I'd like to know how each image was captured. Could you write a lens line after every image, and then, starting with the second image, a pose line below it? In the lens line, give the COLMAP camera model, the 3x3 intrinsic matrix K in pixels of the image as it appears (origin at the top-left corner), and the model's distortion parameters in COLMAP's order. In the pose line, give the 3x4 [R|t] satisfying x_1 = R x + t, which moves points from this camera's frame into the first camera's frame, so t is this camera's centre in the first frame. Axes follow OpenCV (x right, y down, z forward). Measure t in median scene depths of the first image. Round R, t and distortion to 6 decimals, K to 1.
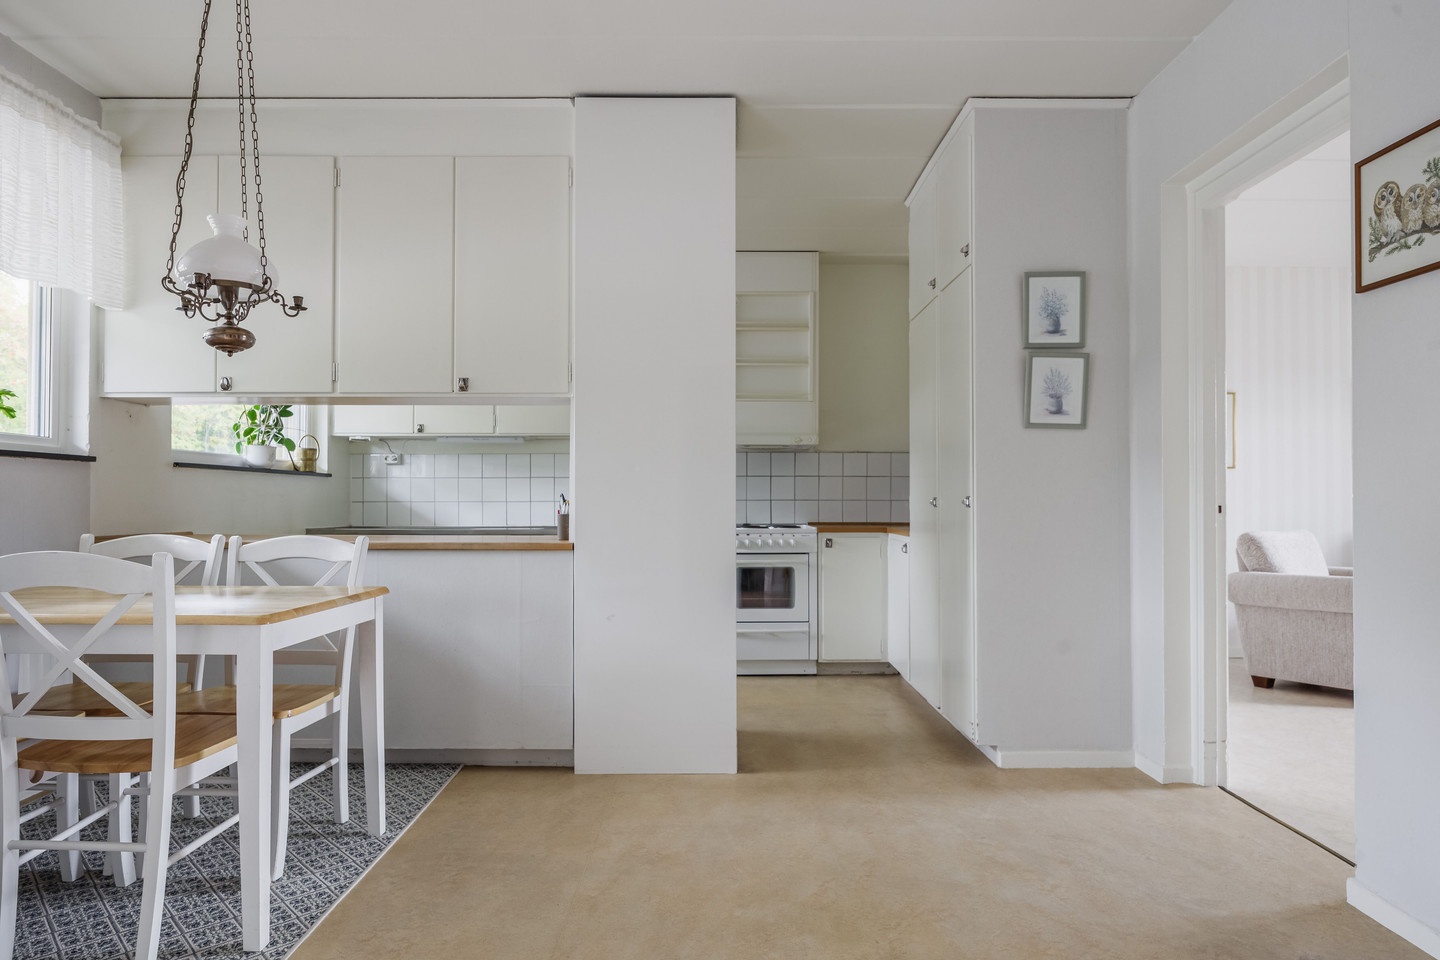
lens RADIAL K [[916.5, 0, 720.0], [0, 916.5, 480.0], [0, 0, 1]] dist [0.001369, 0.000087]
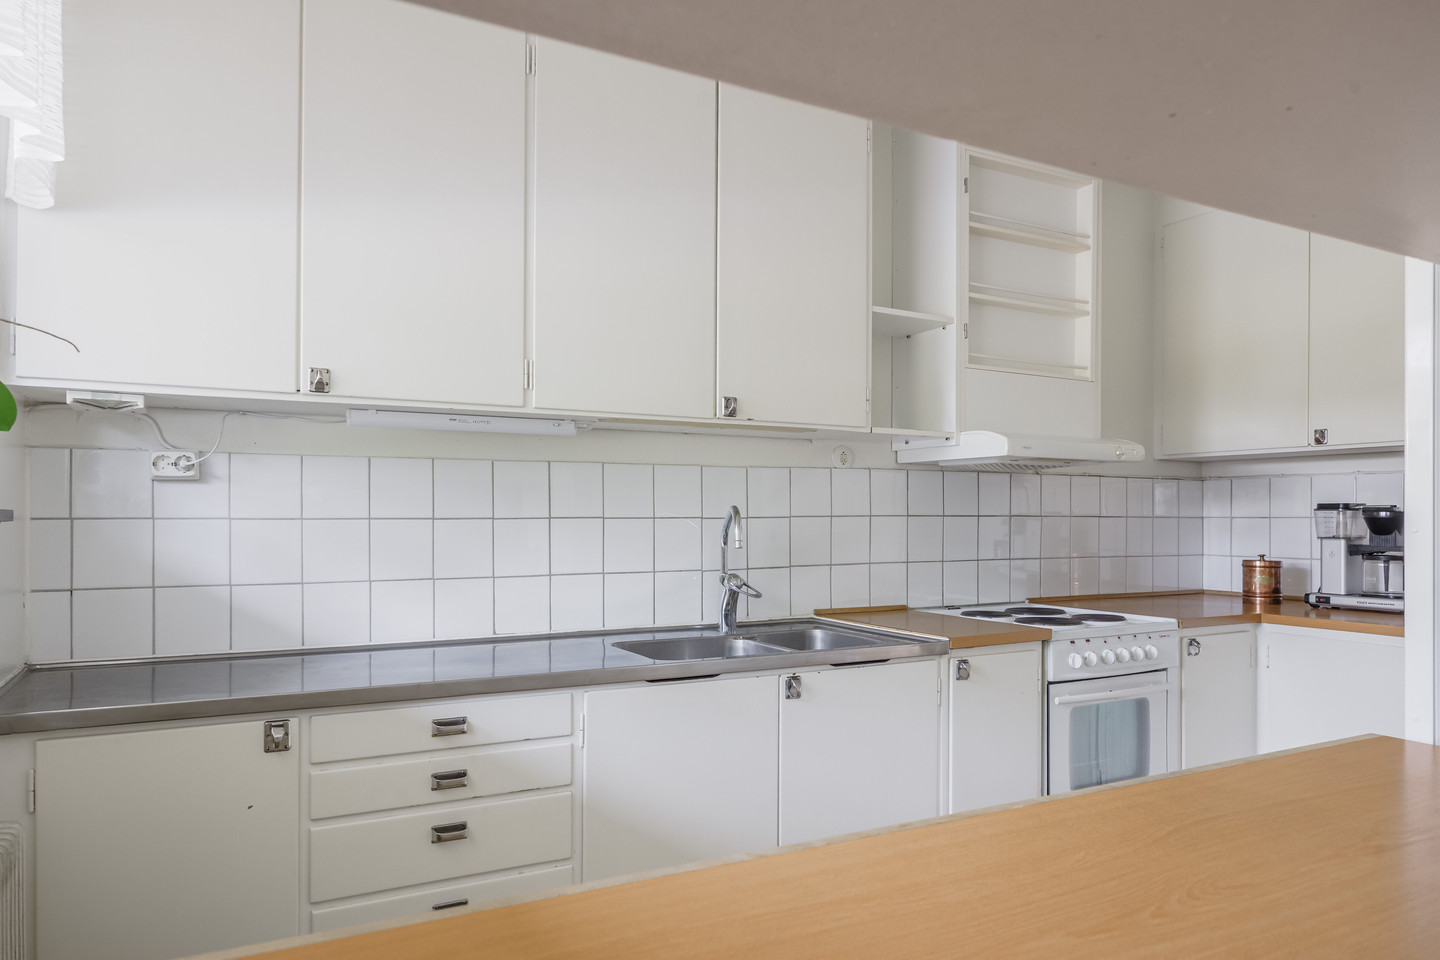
lens RADIAL K [[953.0, 0, 720.0], [0, 953.0, 480.0], [0, 0, 1]] dist [-0.002771, -0.000227]
pose [[0.877551, 0.019139, 0.479101, -0.359929], [-0.013975, 0.999799, -0.014342, -0.015336], [-0.479279, 0.005890, 0.877643, 0.599653]]
